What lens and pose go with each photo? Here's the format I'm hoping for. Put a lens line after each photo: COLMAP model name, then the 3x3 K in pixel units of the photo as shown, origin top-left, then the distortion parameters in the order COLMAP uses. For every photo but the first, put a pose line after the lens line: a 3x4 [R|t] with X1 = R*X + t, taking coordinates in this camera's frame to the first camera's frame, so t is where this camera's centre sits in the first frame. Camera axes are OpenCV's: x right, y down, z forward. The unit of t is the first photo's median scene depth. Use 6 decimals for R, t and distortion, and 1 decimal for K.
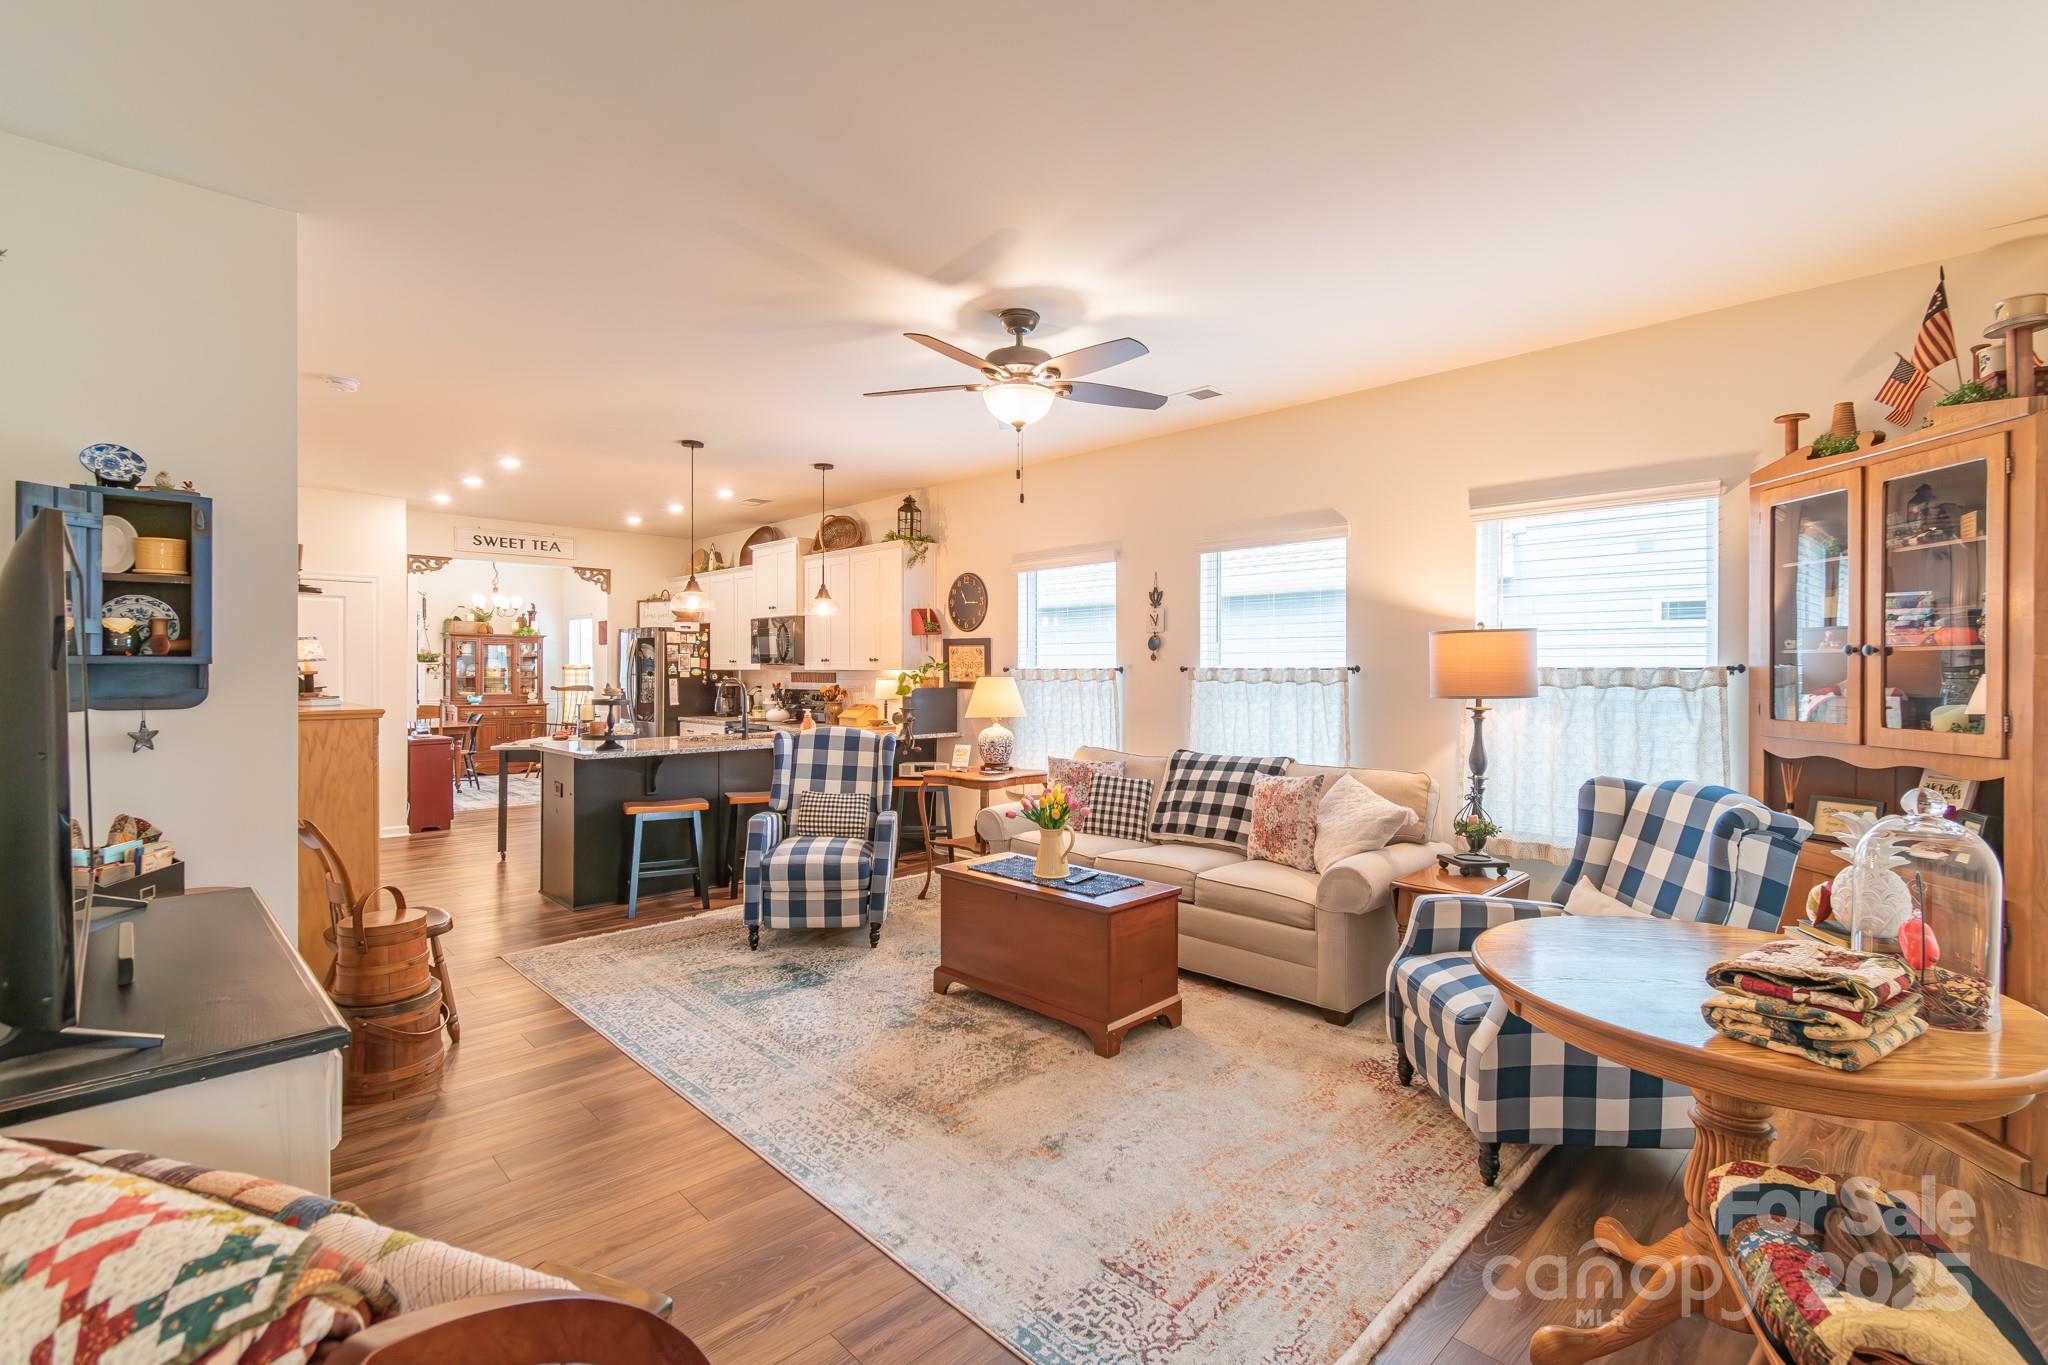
lens RADIAL K [[915.6, 0, 1028.8], [0, 915.6, 677.3], [0, 0, 1]] dist [0.002785, -0.000168]
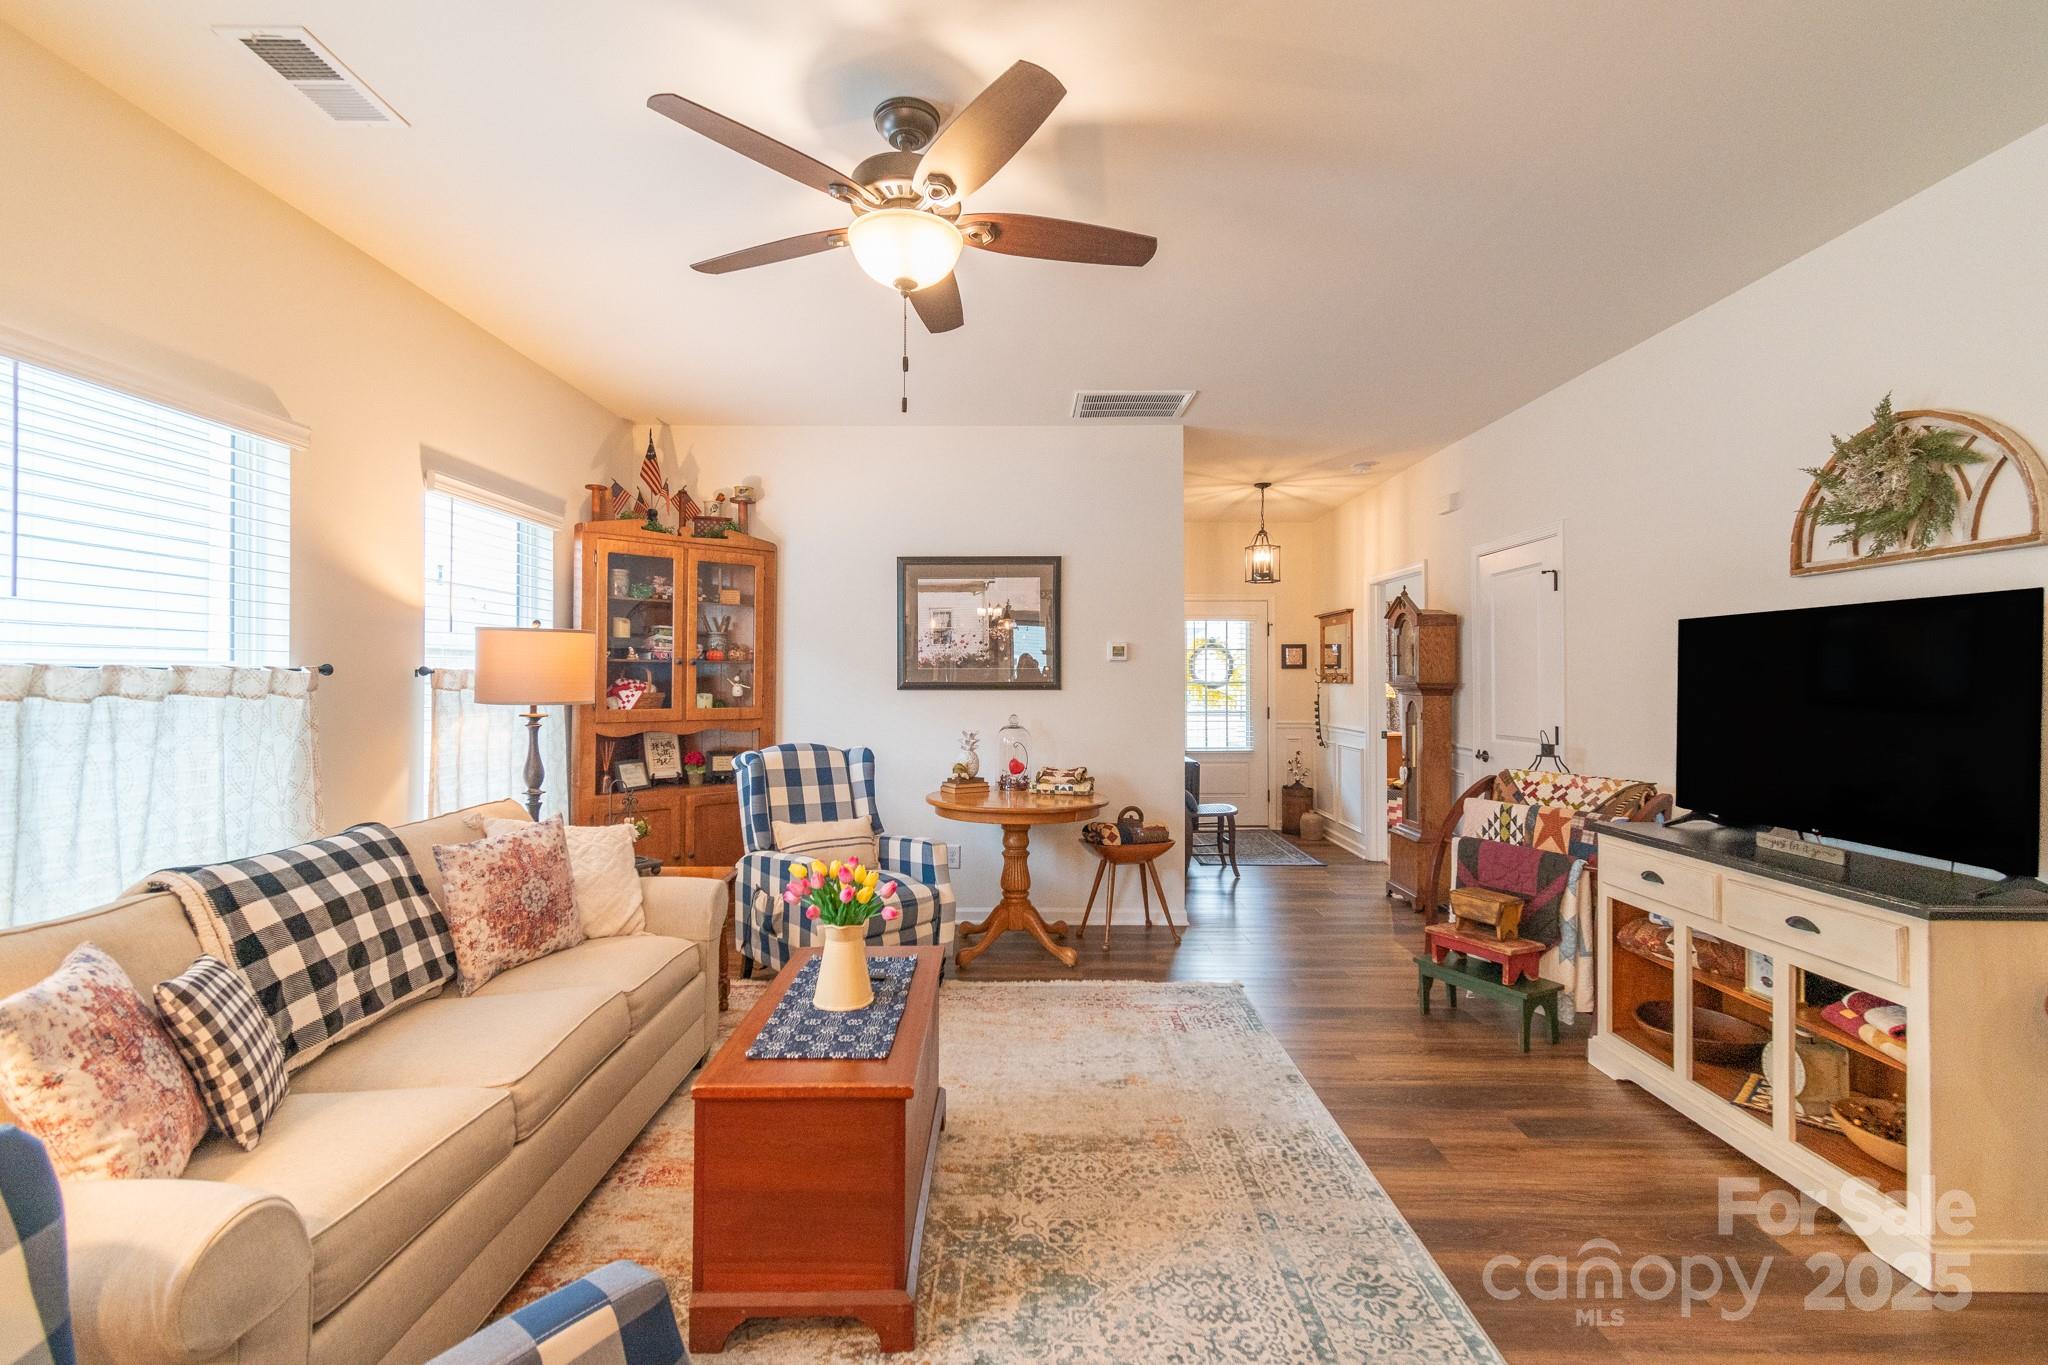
lens RADIAL K [[916.7, 0, 1019.1], [0, 916.7, 668.8], [0, 0, 1]] dist [0.001967, -0.000033]
pose [[-0.711272, 0.003170, 0.702909, -0.278100], [0.001869, 0.999995, -0.002619, -0.004896], [-0.702914, -0.000549, -0.711275, 0.754200]]
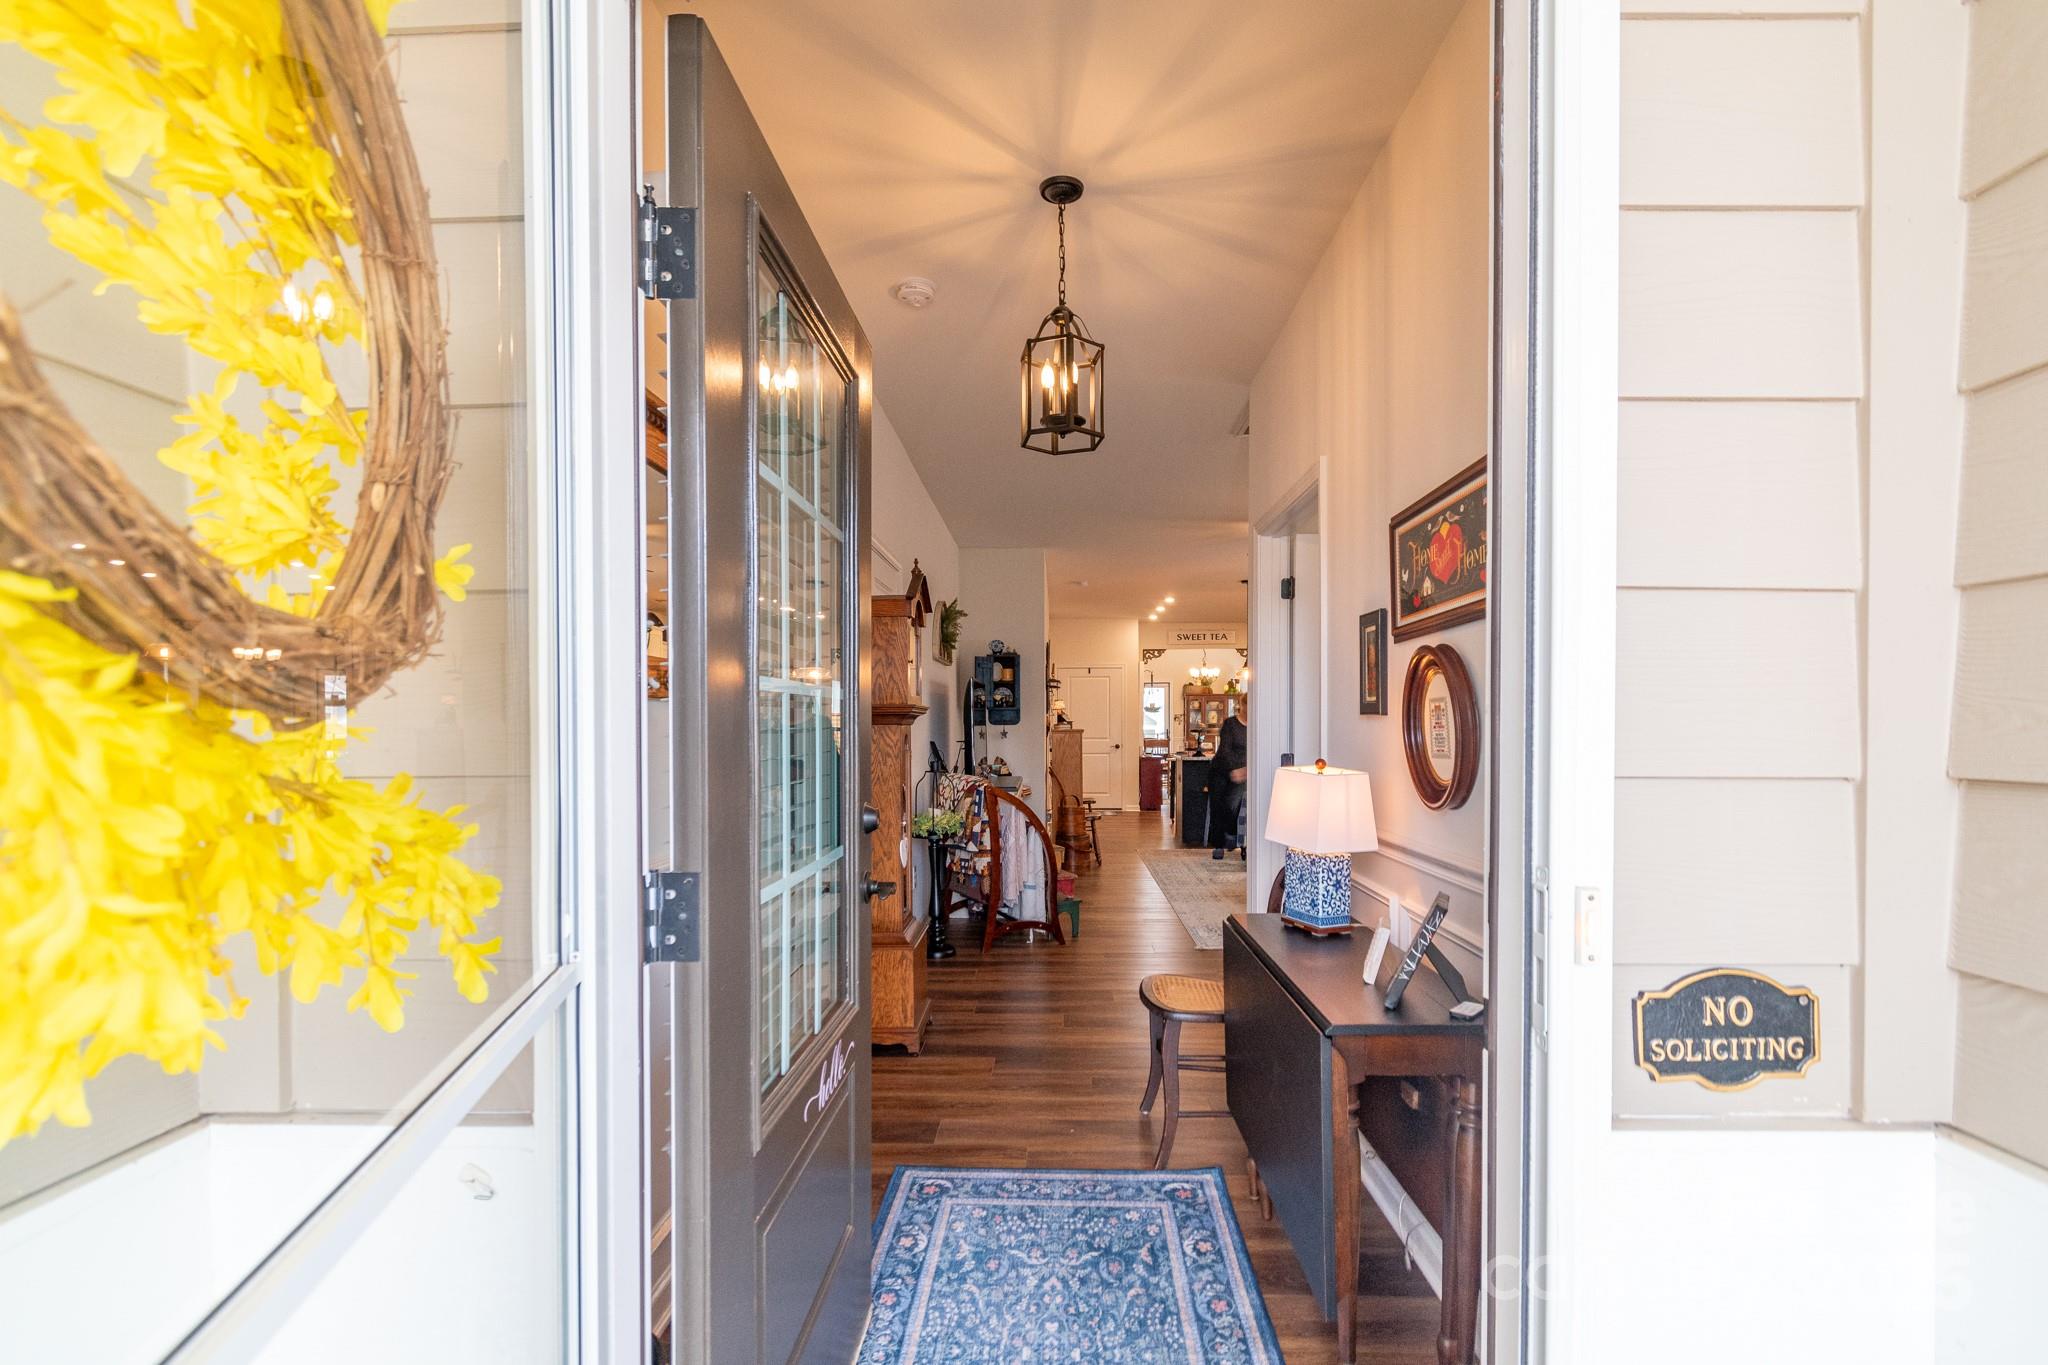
lens RADIAL K [[906.2, 0, 1022.2], [0, 906.2, 683.1], [0, 0, 1]] dist [0.003448, -0.000580]
pose [[0.687131, -0.035473, -0.725667, 0.461407], [-0.003133, 0.998653, -0.051784, 0.018476], [0.726527, 0.037856, 0.686094, -0.372680]]
